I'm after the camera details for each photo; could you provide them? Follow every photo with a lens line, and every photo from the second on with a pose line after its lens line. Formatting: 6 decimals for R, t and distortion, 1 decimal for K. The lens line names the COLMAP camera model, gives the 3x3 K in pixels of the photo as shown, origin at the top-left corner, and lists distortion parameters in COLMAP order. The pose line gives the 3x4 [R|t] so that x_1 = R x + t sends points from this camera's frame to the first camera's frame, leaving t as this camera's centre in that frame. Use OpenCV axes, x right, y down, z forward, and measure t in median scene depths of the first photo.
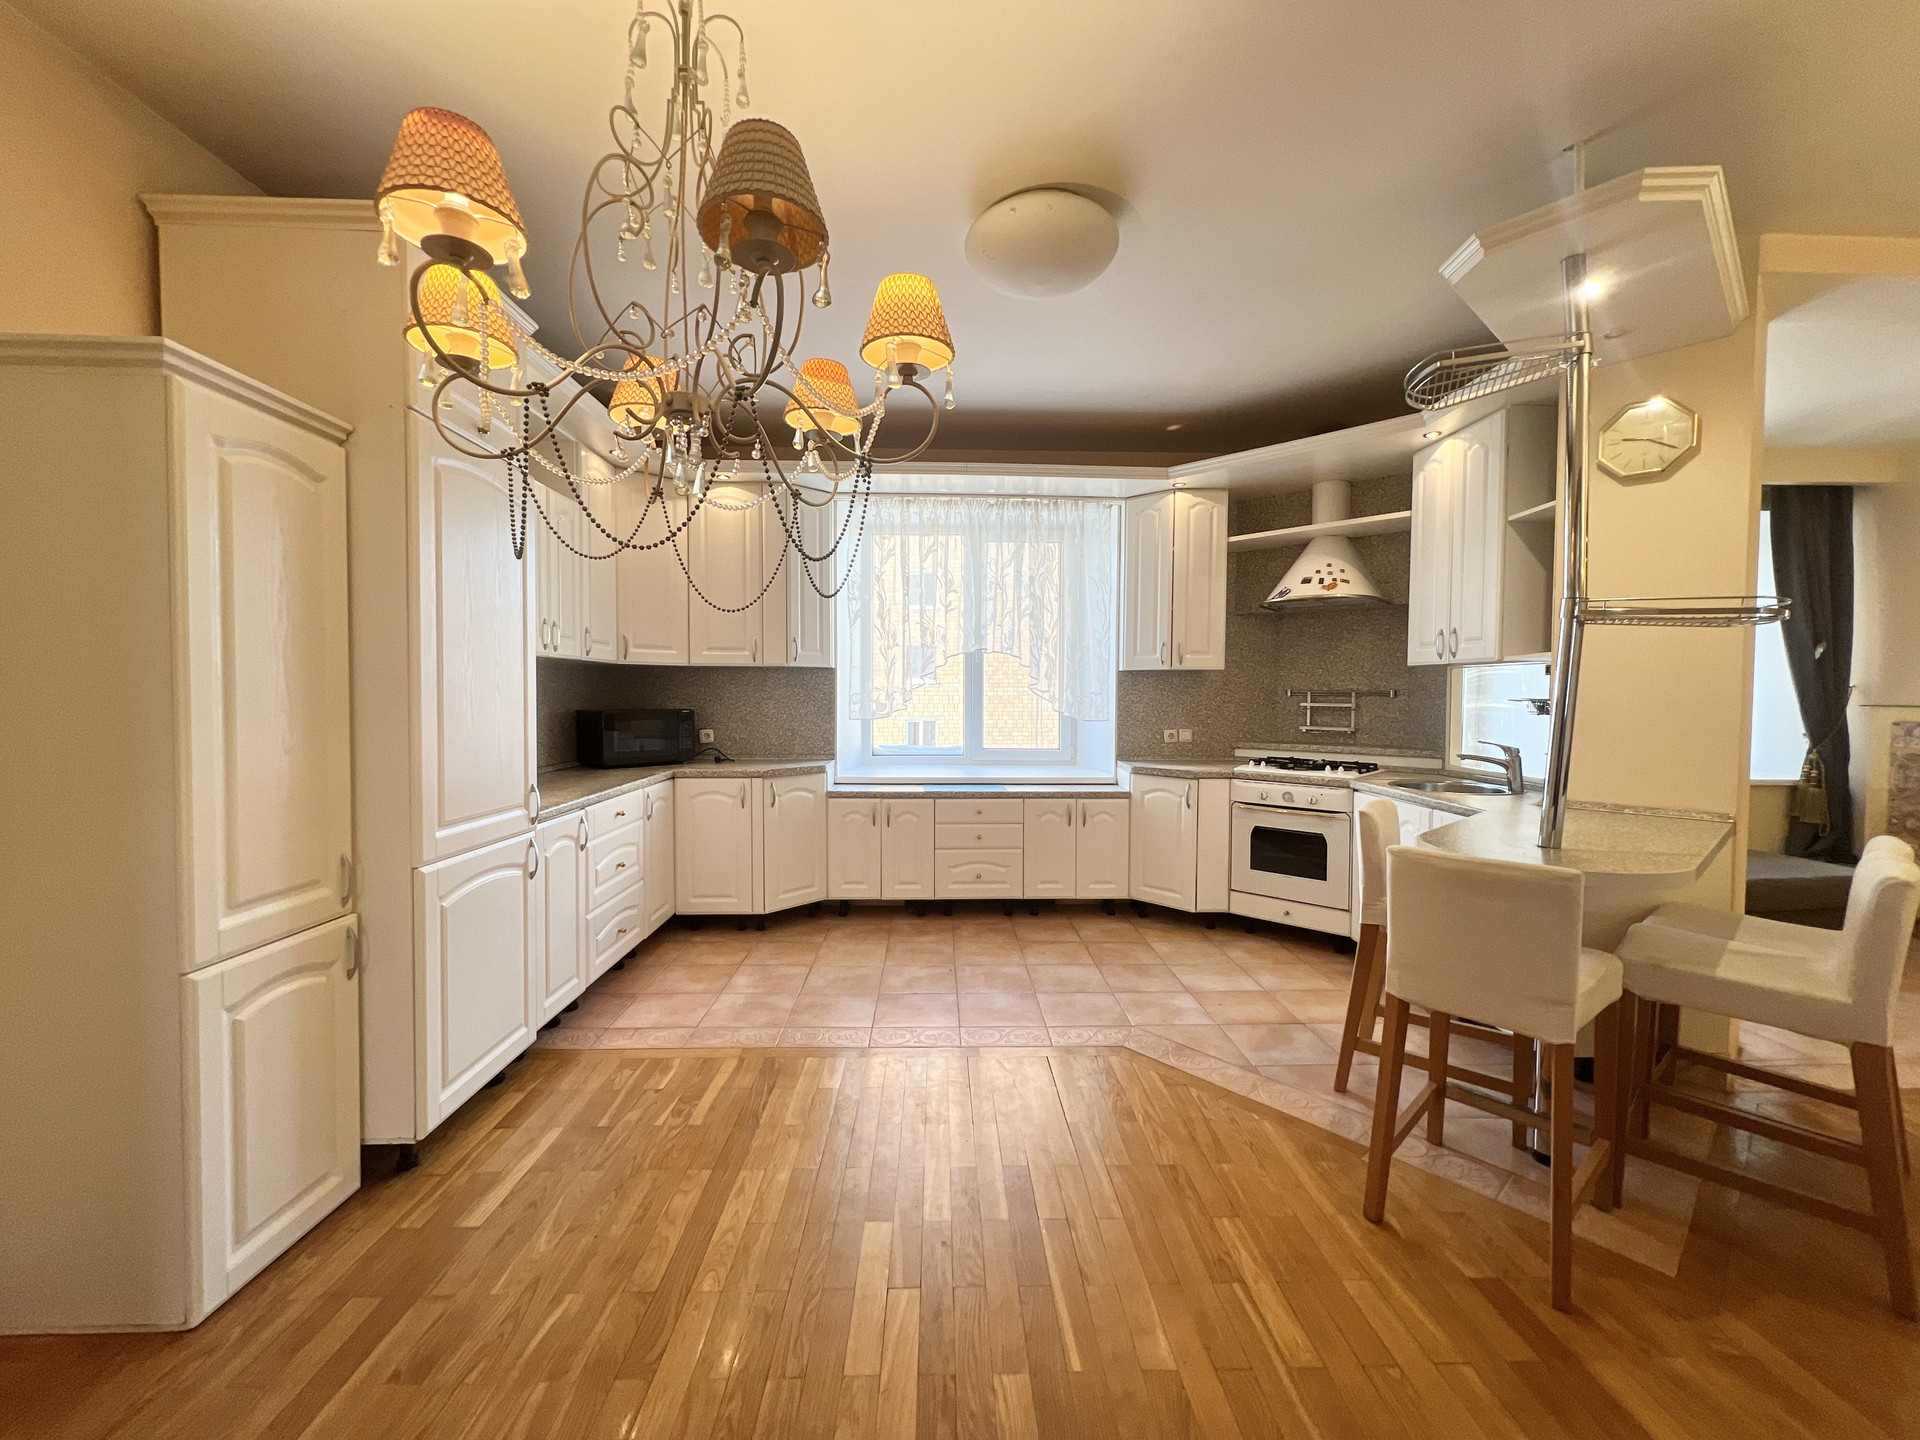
lens RADIAL K [[771.0, 0, 953.8], [0, 771.0, 714.2], [0, 0, 1]] dist [-0.000979, -0.000065]
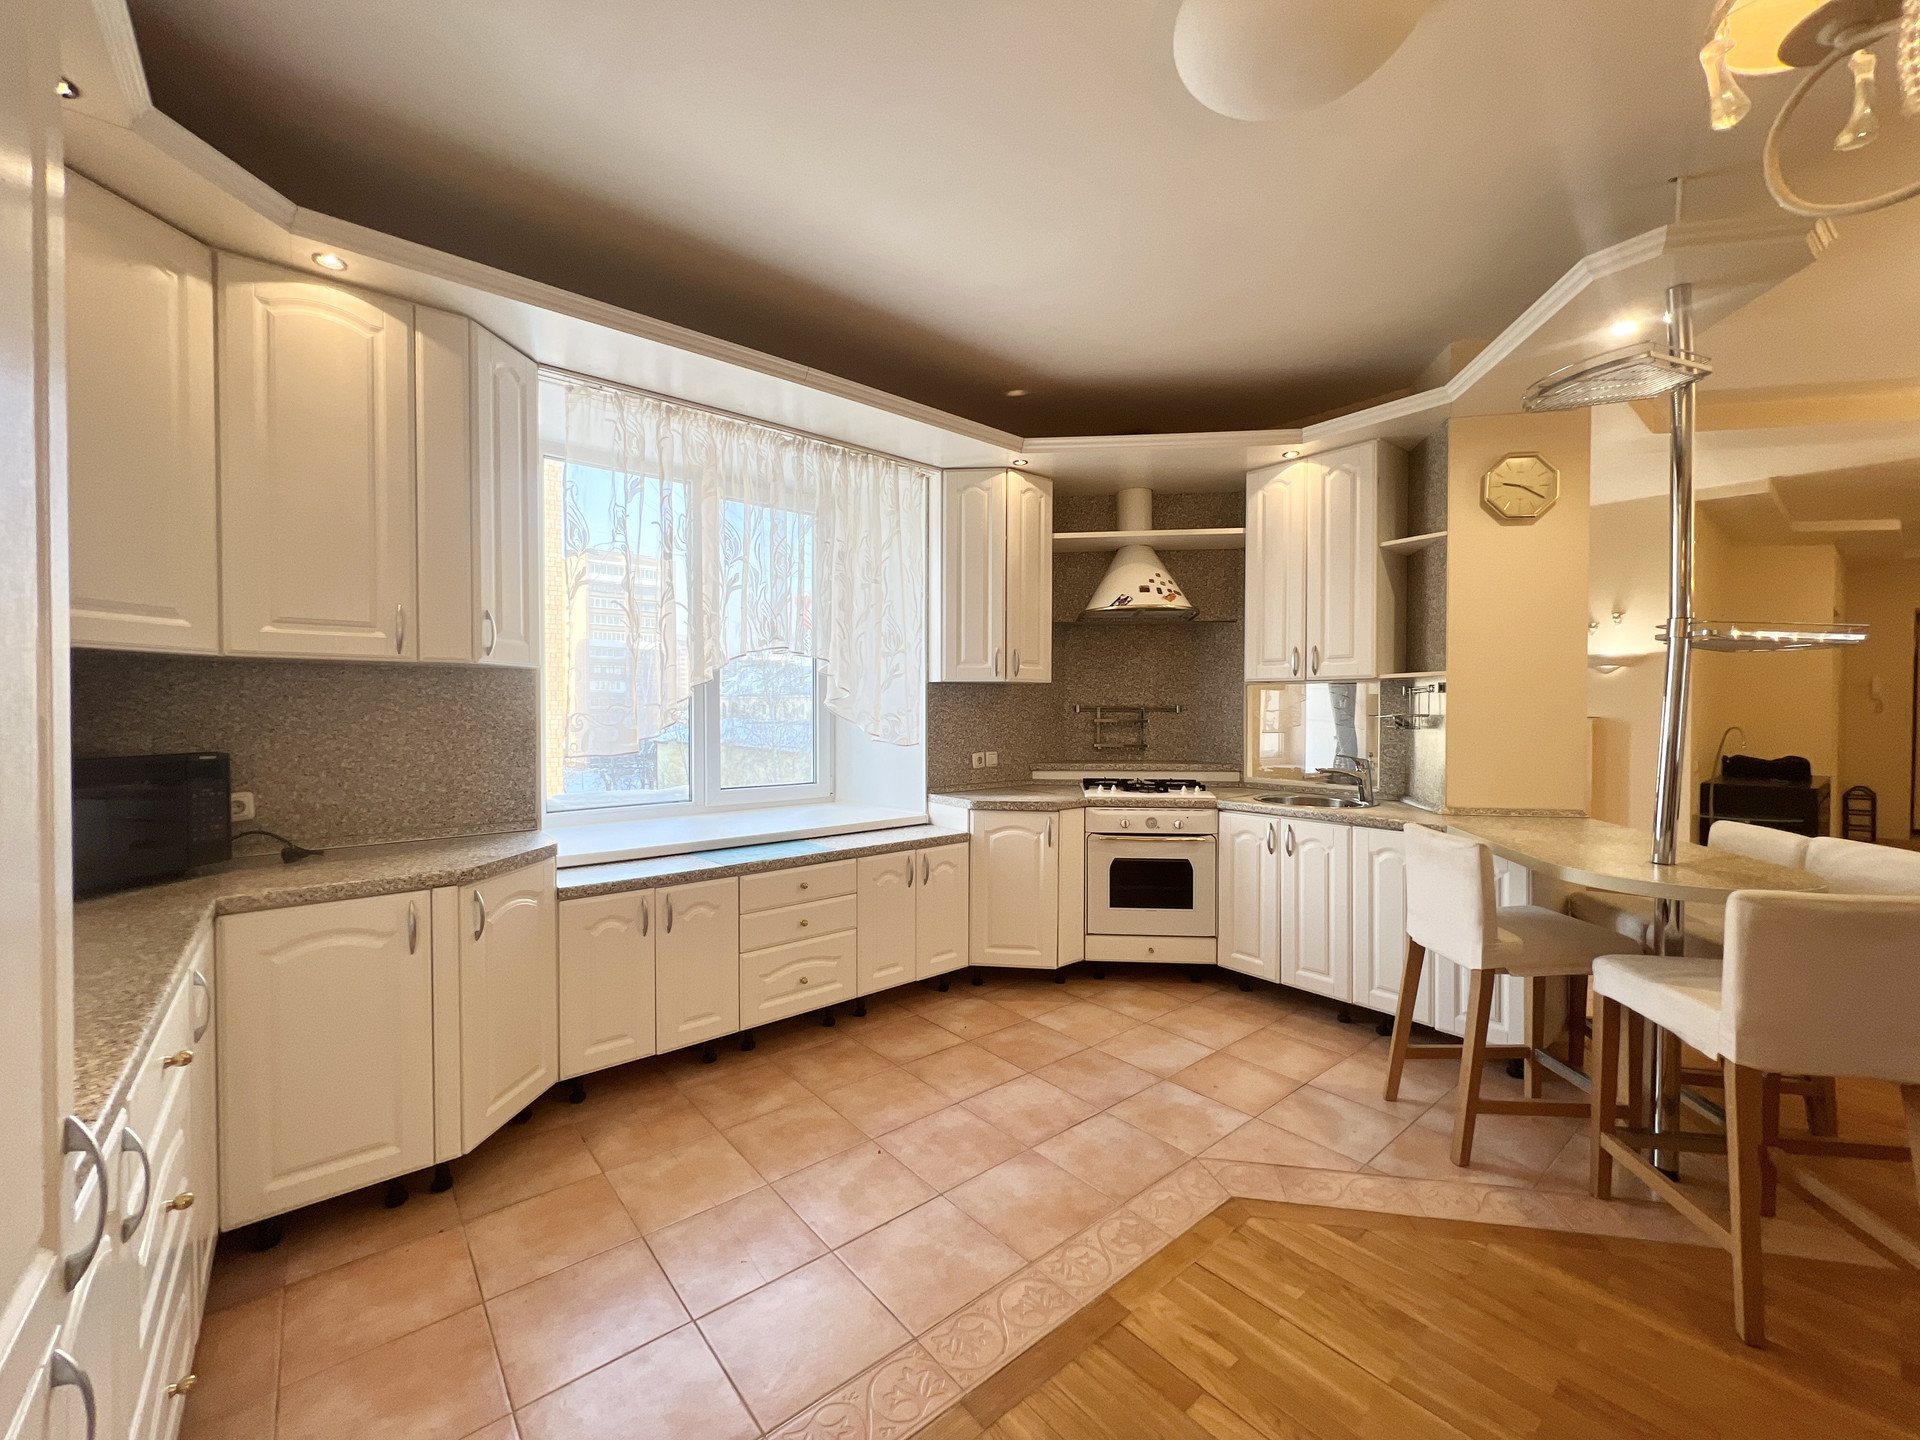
lens RADIAL K [[771.0, 0, 956.1], [0, 771.0, 715.5], [0, 0, 1]] dist [-0.000979, -0.000065]
pose [[0.786029, -0.010208, 0.618106, -0.299140], [0.020107, 0.999757, -0.009058, -0.015788], [-0.617863, 0.019548, 0.786043, 0.402842]]
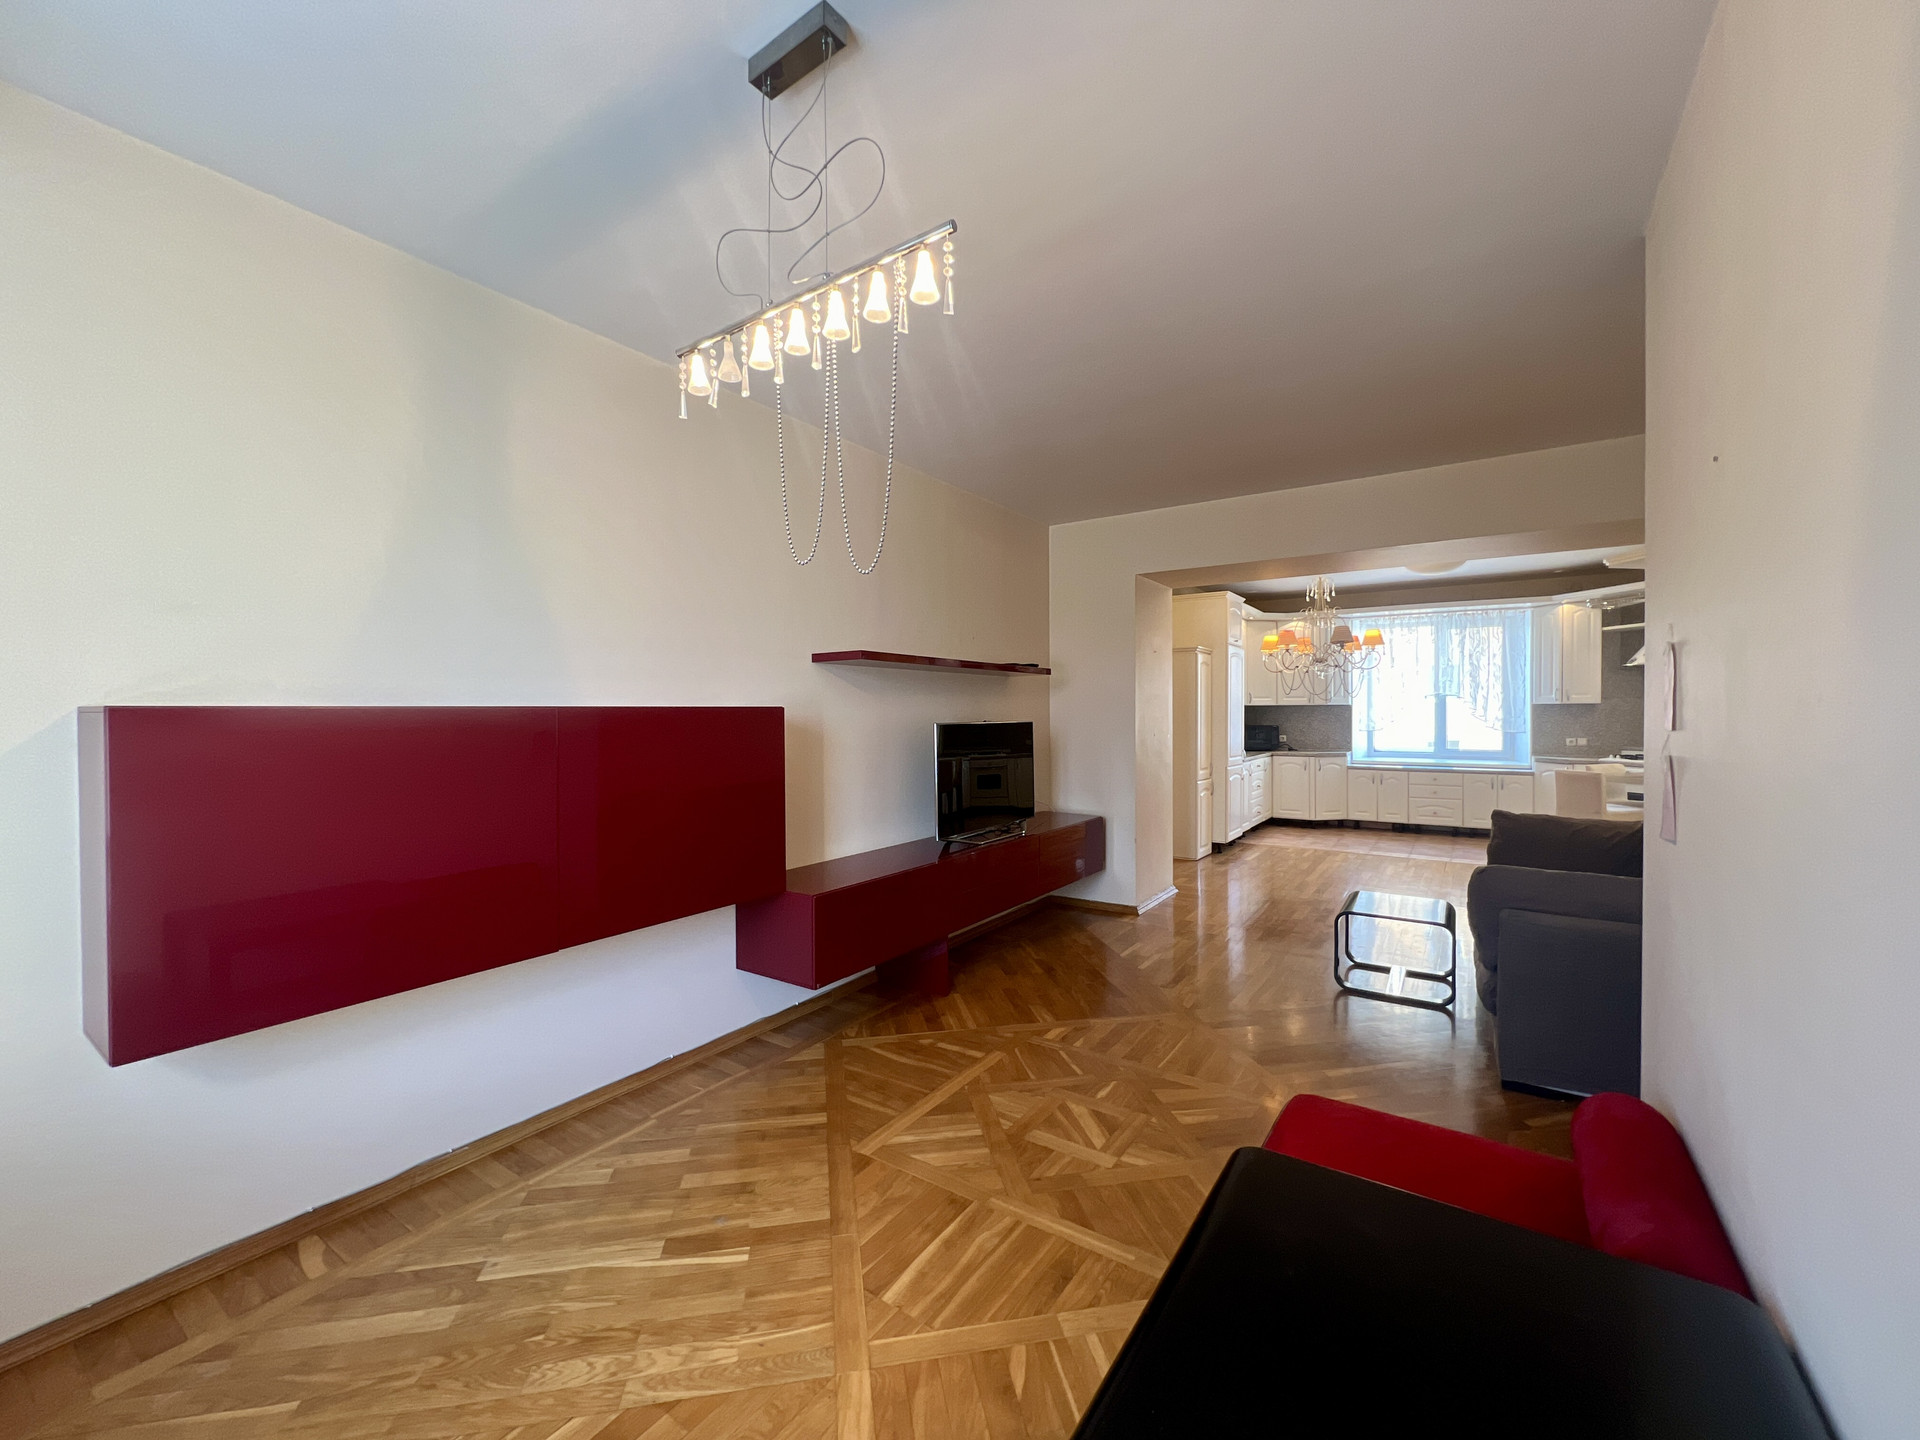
lens RADIAL K [[771.0, 0, 955.1], [0, 771.0, 718.4], [0, 0, 1]] dist [-0.000979, -0.000065]
pose [[0.815229, -0.003892, -0.579126, 0.182219], [-0.009101, 0.999768, -0.019530, 0.025390], [0.579068, 0.021192, 0.815004, -1.350893]]
